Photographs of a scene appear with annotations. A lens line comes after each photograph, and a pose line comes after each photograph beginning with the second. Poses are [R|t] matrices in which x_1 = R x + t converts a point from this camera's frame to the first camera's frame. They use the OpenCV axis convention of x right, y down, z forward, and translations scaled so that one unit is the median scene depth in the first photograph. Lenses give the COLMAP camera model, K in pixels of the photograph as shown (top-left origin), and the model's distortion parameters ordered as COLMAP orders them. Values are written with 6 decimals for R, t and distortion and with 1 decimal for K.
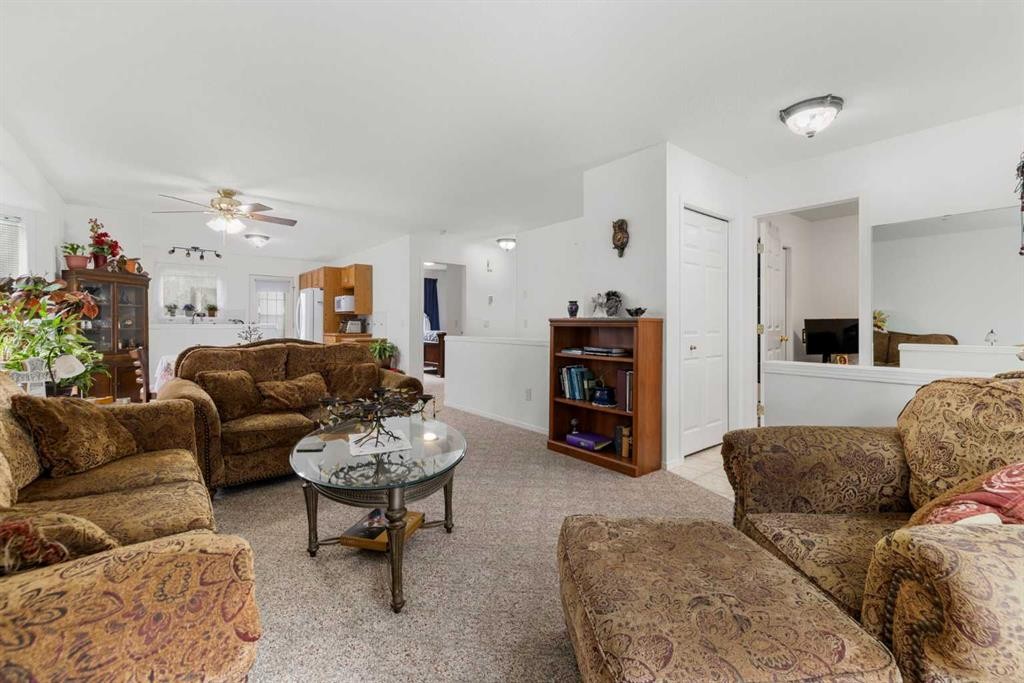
lens RADIAL K [[439.9, 0, 512.8], [0, 439.9, 323.6], [0, 0, 1]] dist [-0.001129, -0.000128]
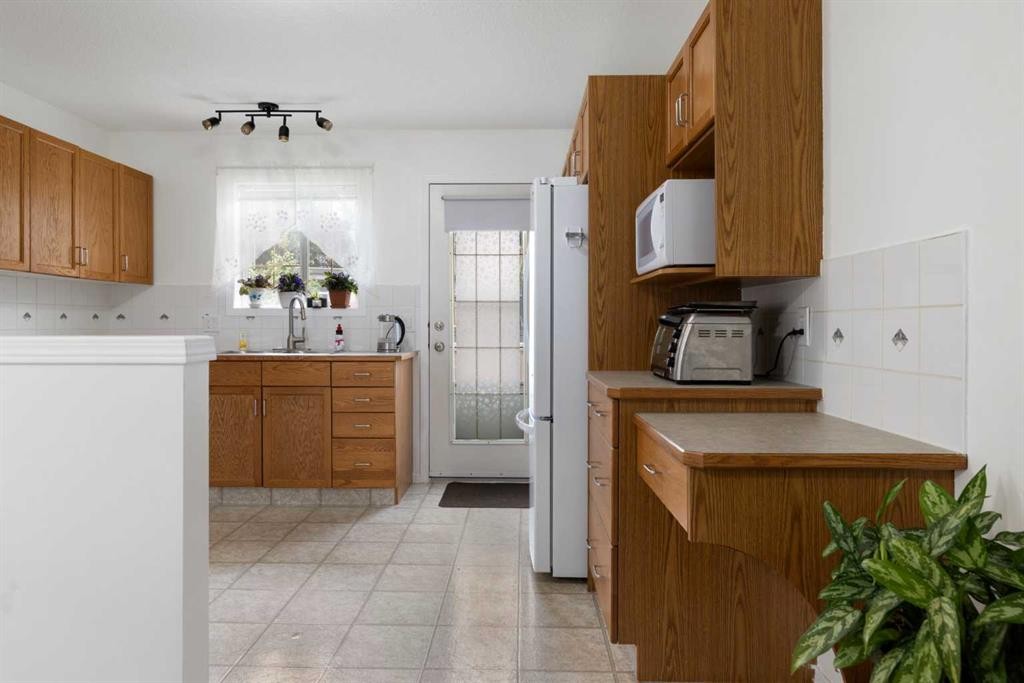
lens RADIAL K [[665.9, 0, 501.2], [0, 665.9, 323.1], [0, 0, 1]] dist [0.003185, 0.000884]
pose [[0.762573, -0.000959, -0.646902, -0.505642], [0.000679, 1.000000, -0.000682, -0.004793], [0.646902, 0.000081, 0.762573, 1.479609]]
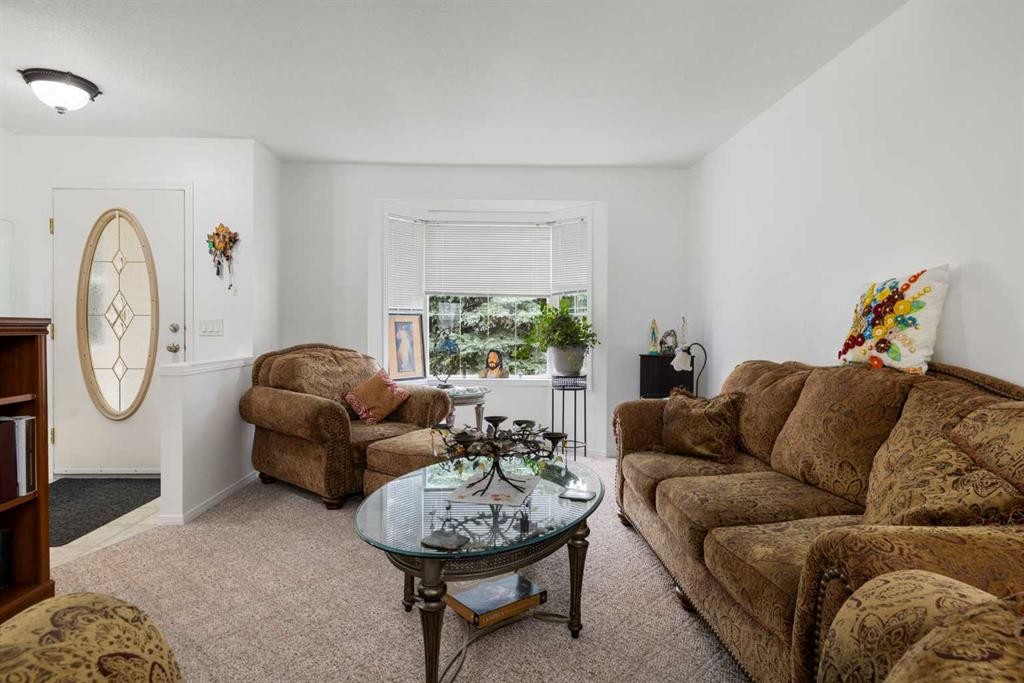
lens RADIAL K [[565.2, 0, 503.2], [0, 565.2, 328.7], [0, 0, 1]] dist [-0.000533, -0.000631]
pose [[-0.801379, -0.006450, 0.598122, -0.510095], [-0.005493, 0.999979, 0.003424, -0.005092], [-0.598132, -0.000542, -0.801397, 1.007502]]
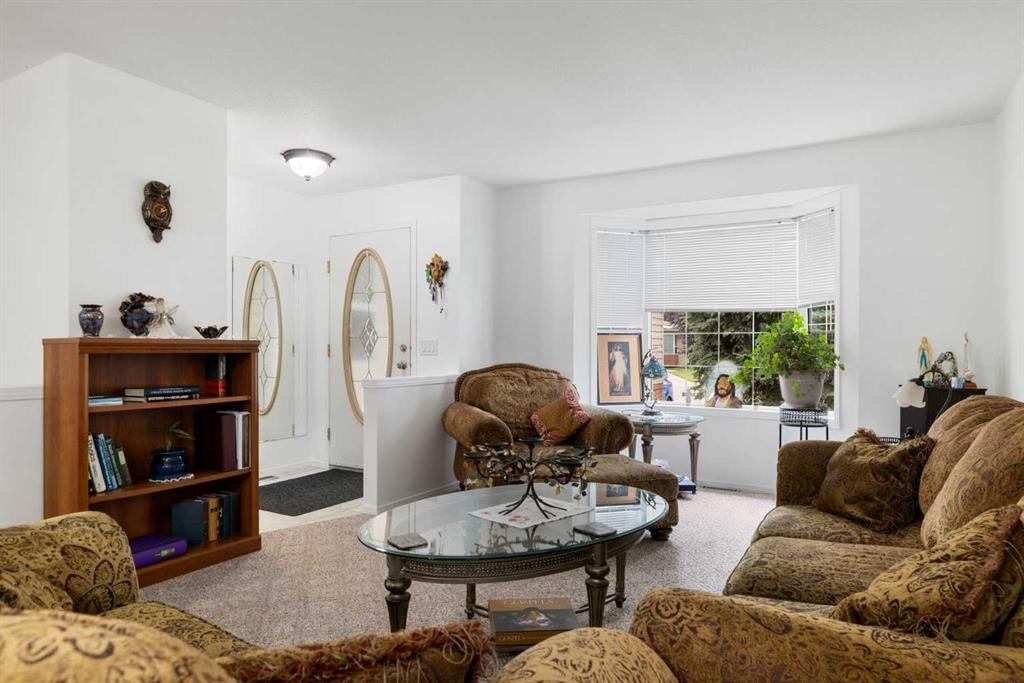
lens RADIAL K [[628.8, 0, 498.8], [0, 628.8, 345.1], [0, 0, 1]] dist [-0.002282, -0.000093]
pose [[-0.353596, -0.001387, 0.935397, -0.724912], [-0.005693, 0.999984, -0.000669, -0.005693], [-0.935381, -0.005562, -0.353598, 0.813878]]
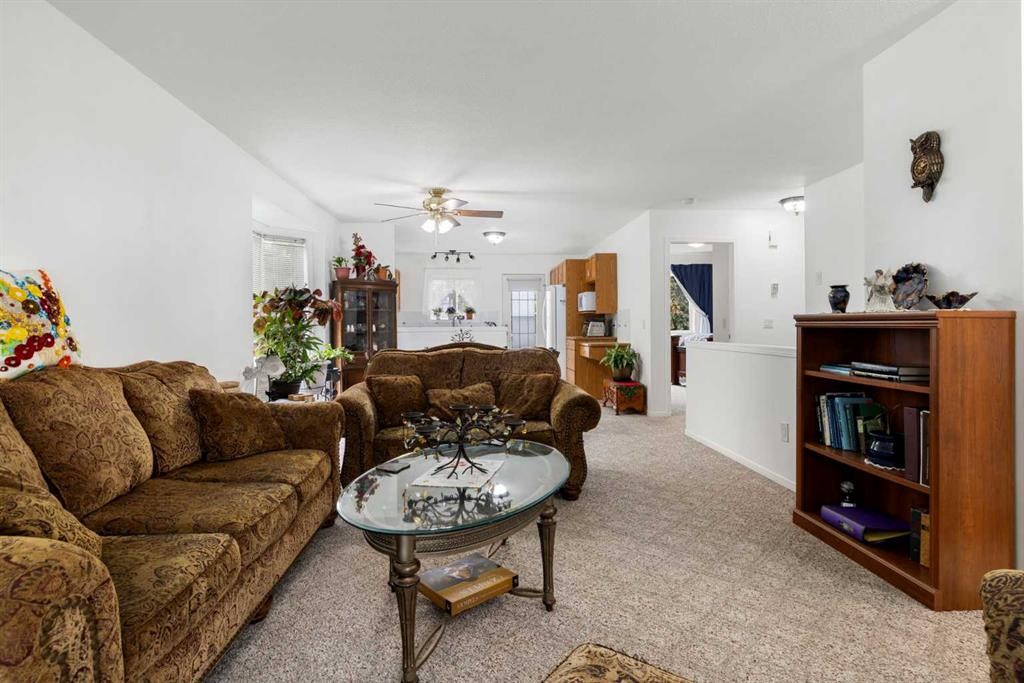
lens RADIAL K [[539.1, 0, 508.1], [0, 539.1, 324.4], [0, 0, 1]] dist [-0.000844, 0.000165]
pose [[0.814880, -0.009244, -0.579556, 0.195422], [0.009383, 0.999952, -0.002757, 0.000094], [0.579553, -0.003192, 0.814928, 0.137700]]
